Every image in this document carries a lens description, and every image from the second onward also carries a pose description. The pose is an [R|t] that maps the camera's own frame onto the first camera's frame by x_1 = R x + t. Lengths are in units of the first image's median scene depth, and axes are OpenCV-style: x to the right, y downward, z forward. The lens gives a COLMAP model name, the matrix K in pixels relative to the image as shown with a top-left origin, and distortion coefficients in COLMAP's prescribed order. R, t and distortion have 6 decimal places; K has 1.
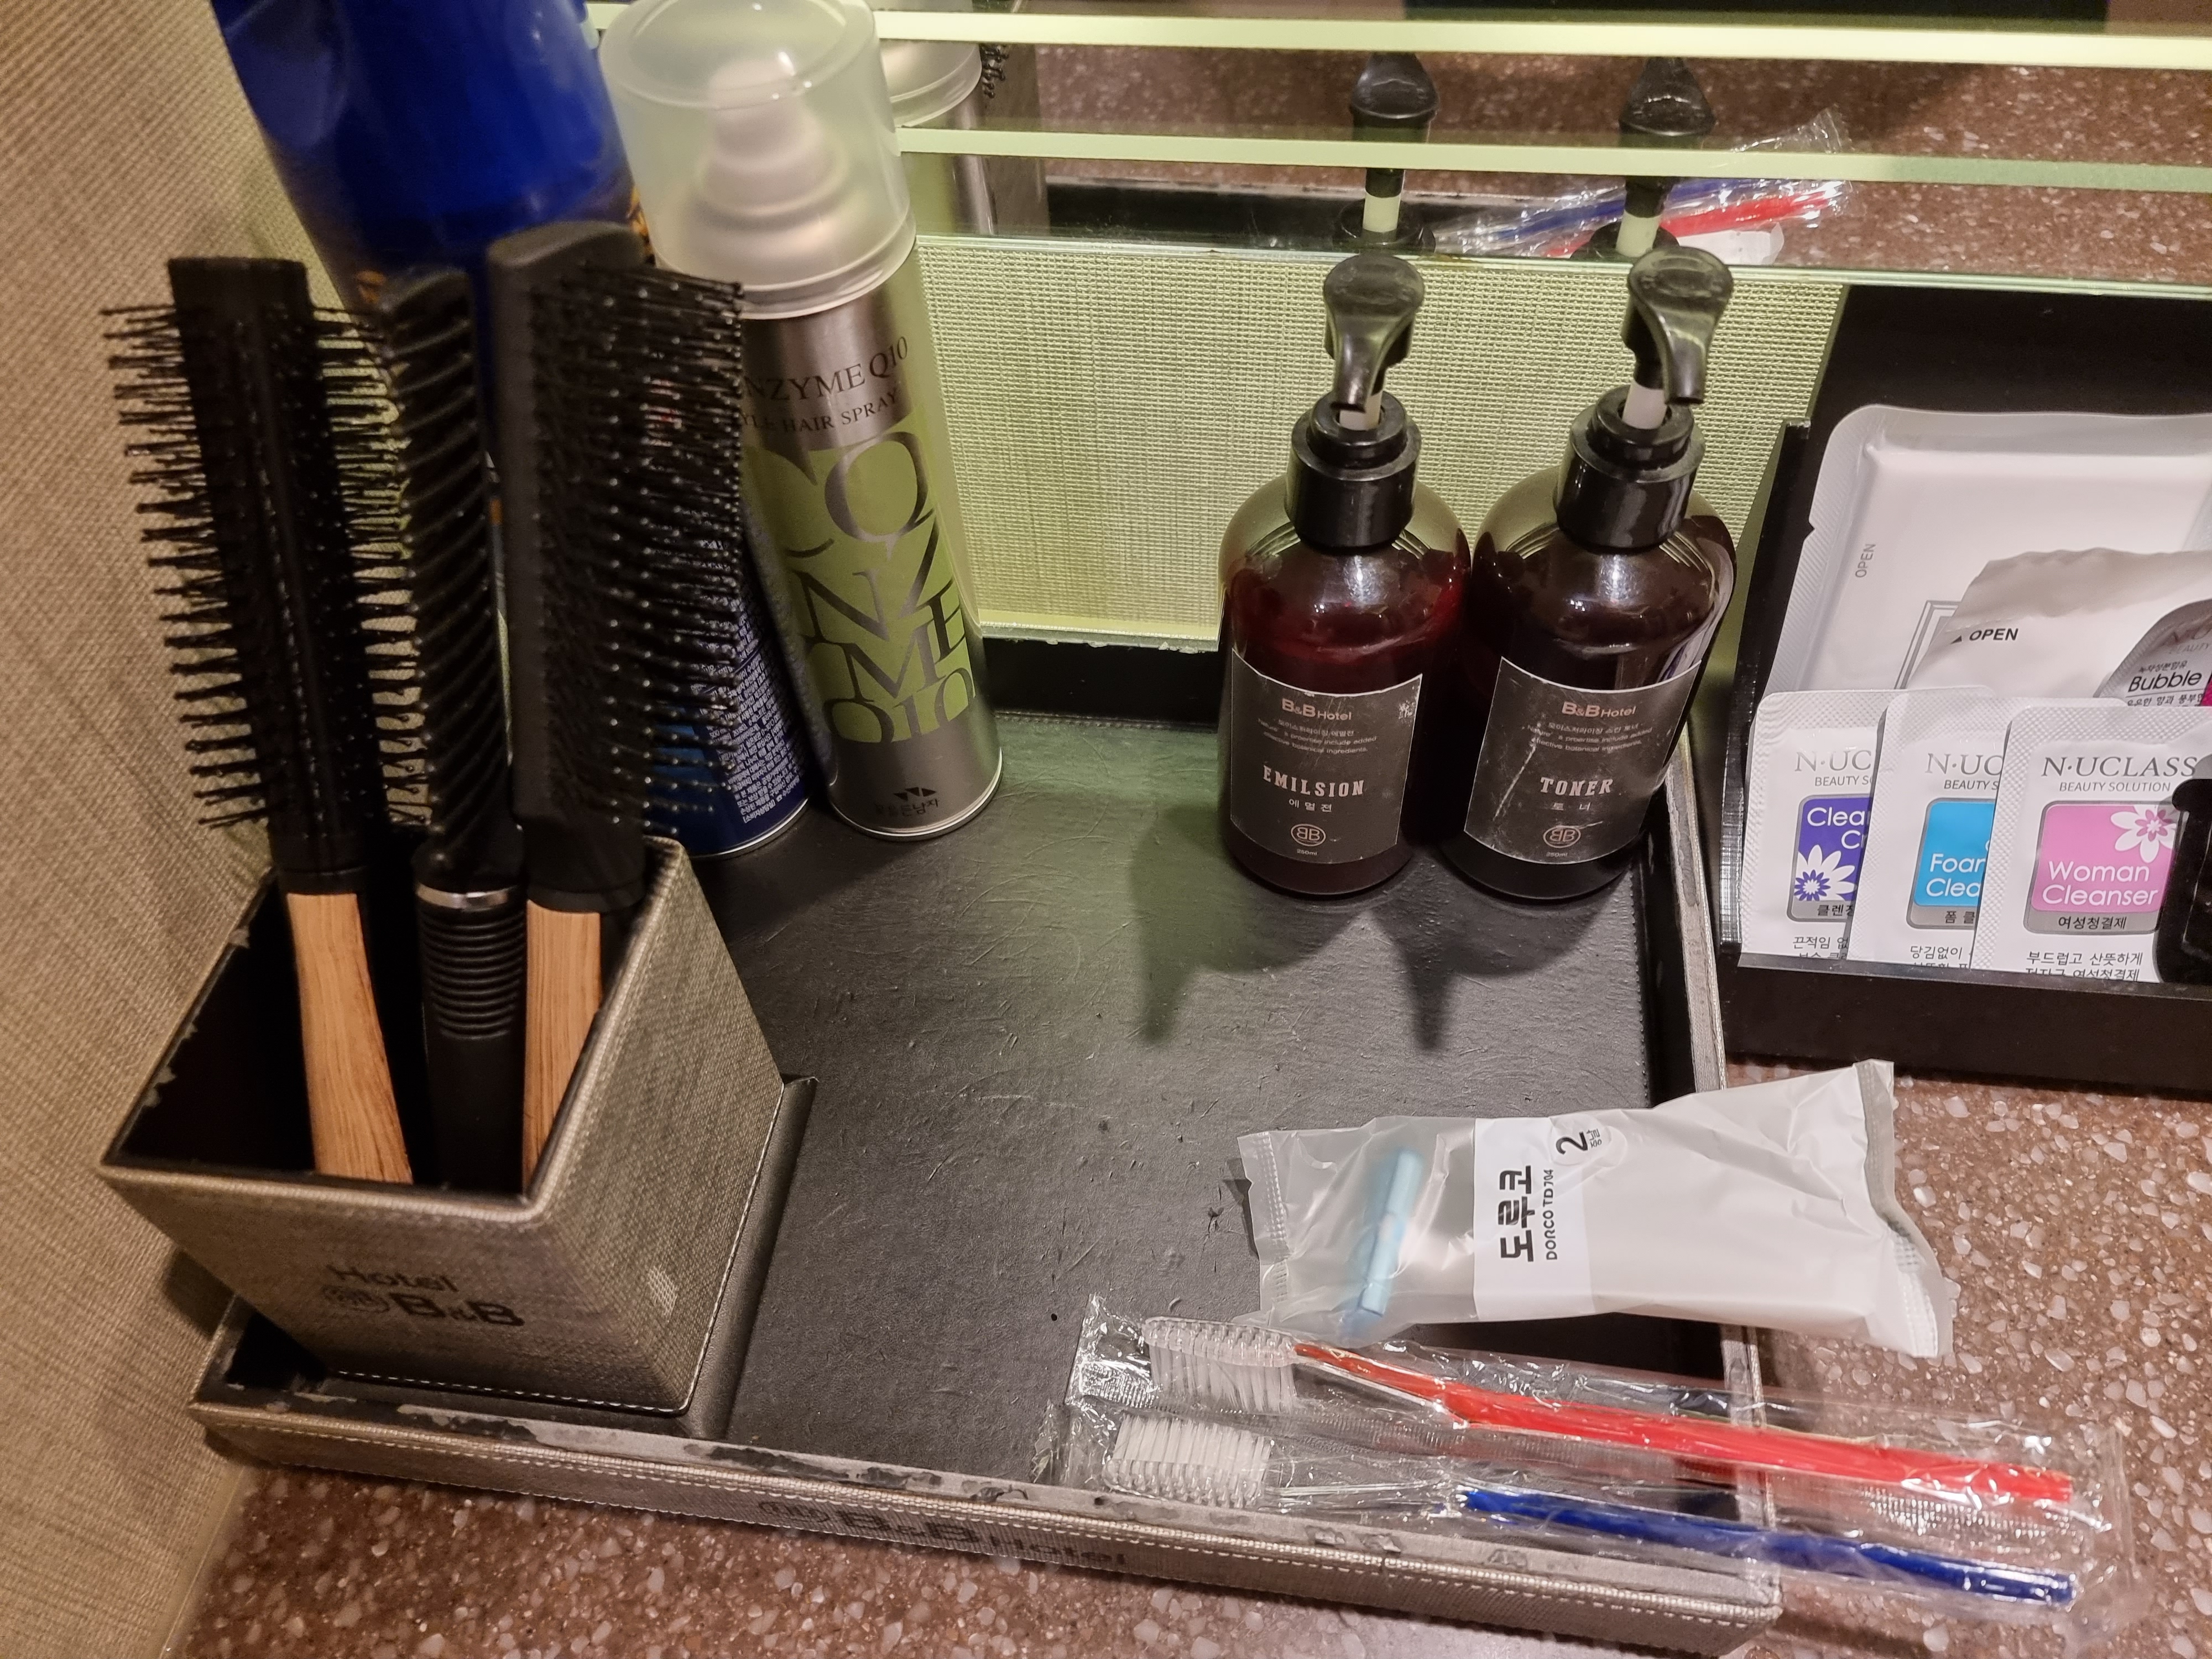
lens RADIAL K [[1434.7, 0, 1116.1], [0, 1434.7, 853.5], [0, 0, 1]] dist [0.053481, -0.049839]
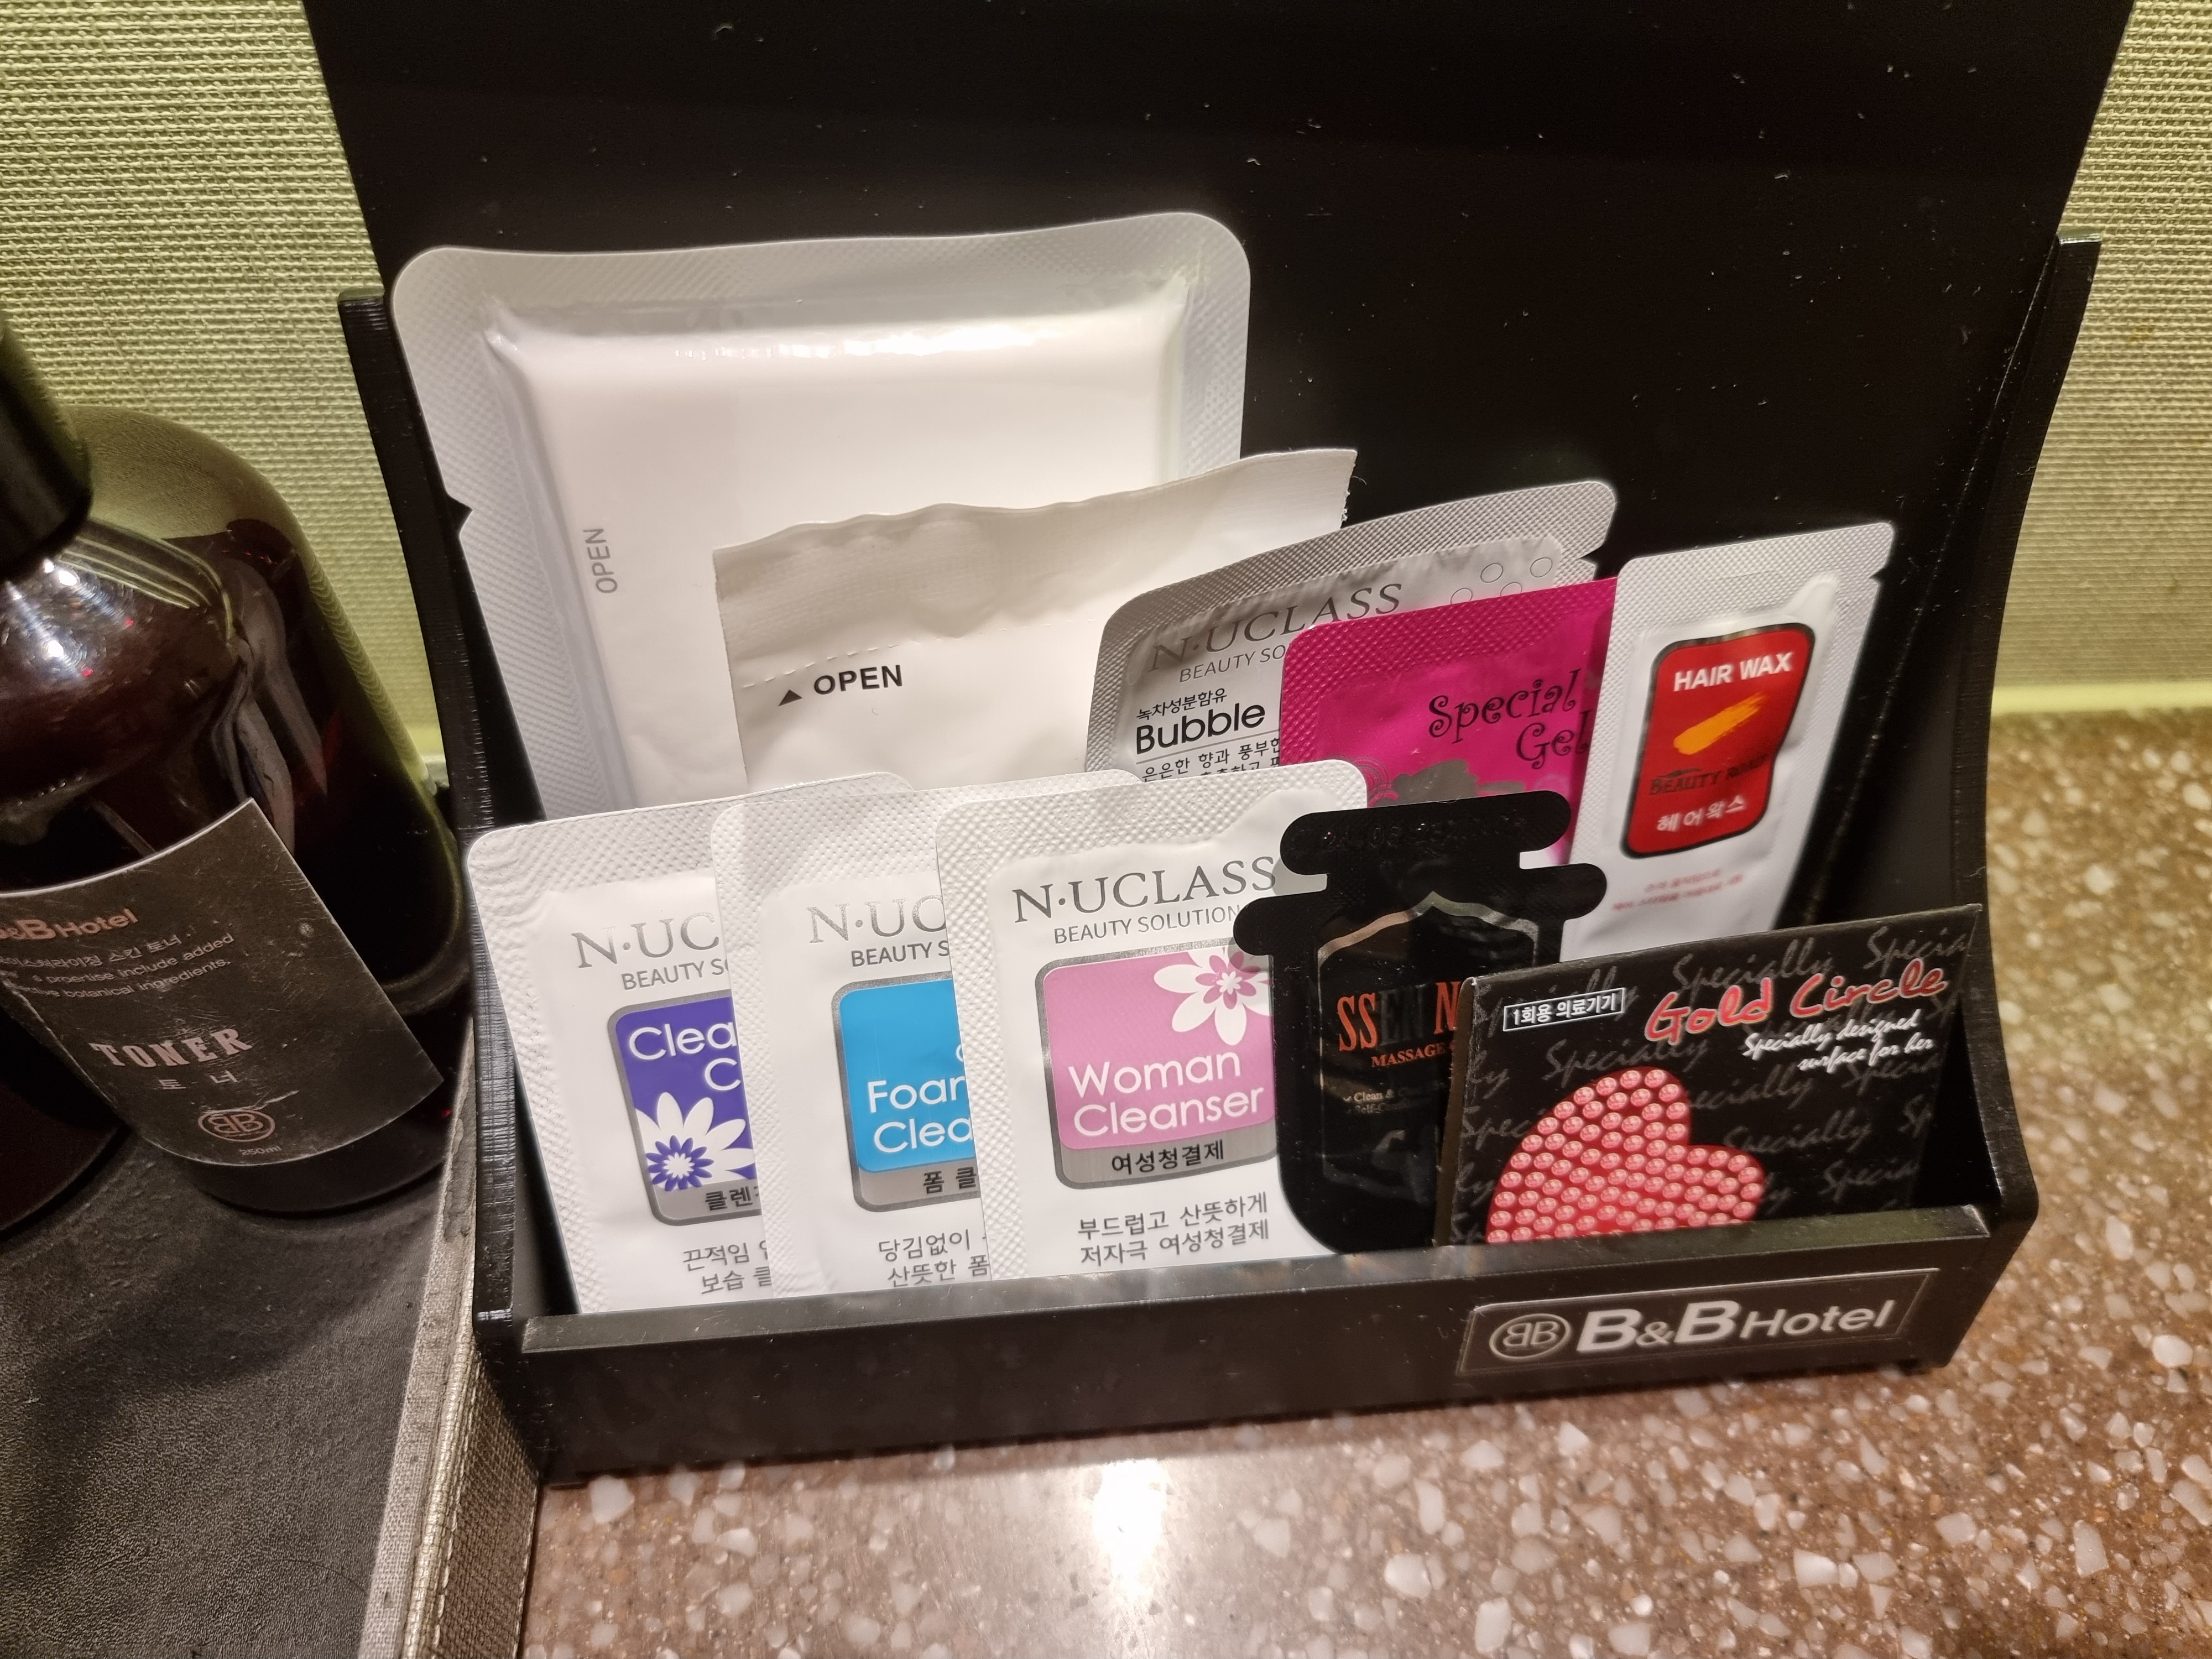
lens RADIAL K [[1482.8, 0, 1106.0], [0, 1482.8, 829.5], [0, 0, 1]] dist [0.007086, -0.025795]
pose [[0.976639, -0.126447, 0.173744, 0.592951], [0.128065, 0.991764, 0.001917, -0.086870], [-0.172555, 0.020379, 0.984789, 0.459206]]
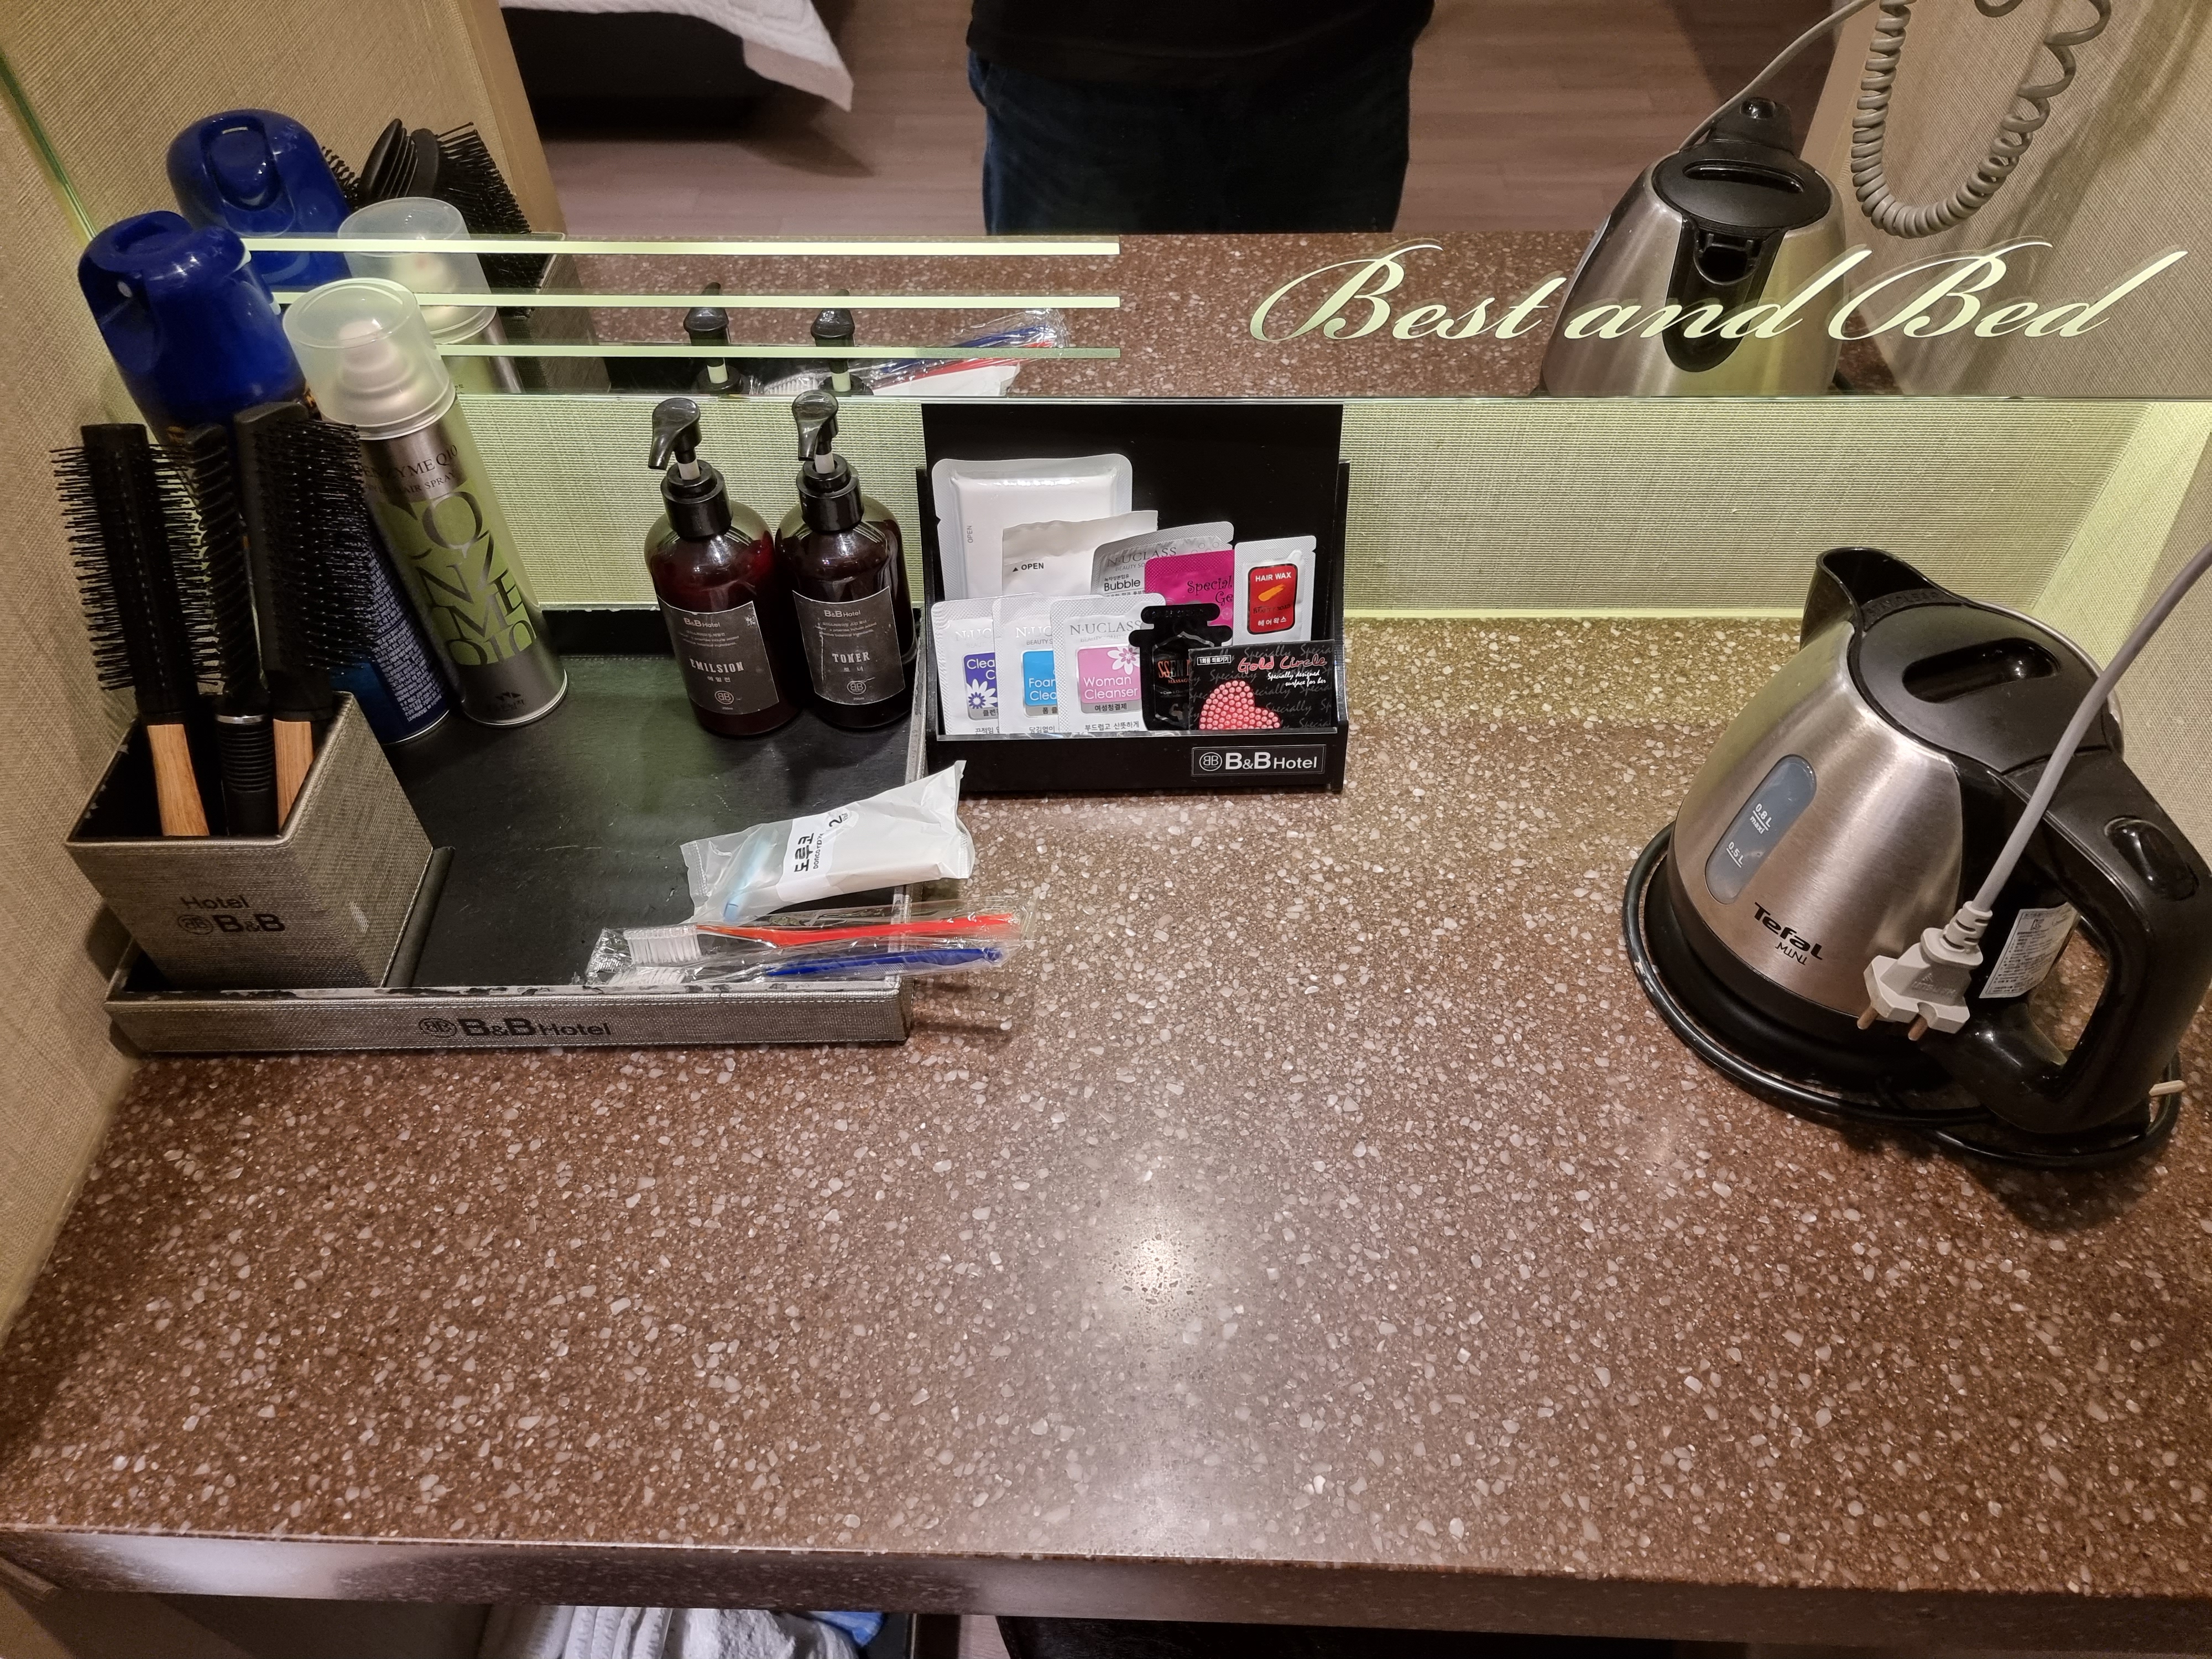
lens RADIAL K [[1434.7, 0, 1116.1], [0, 1434.7, 853.5], [0, 0, 1]] dist [0.053481, -0.049839]
pose [[0.988282, -0.082530, 0.128403, 0.426425], [0.089626, 0.994694, -0.050499, 0.369279], [-0.123554, 0.061416, 0.990436, -1.013241]]
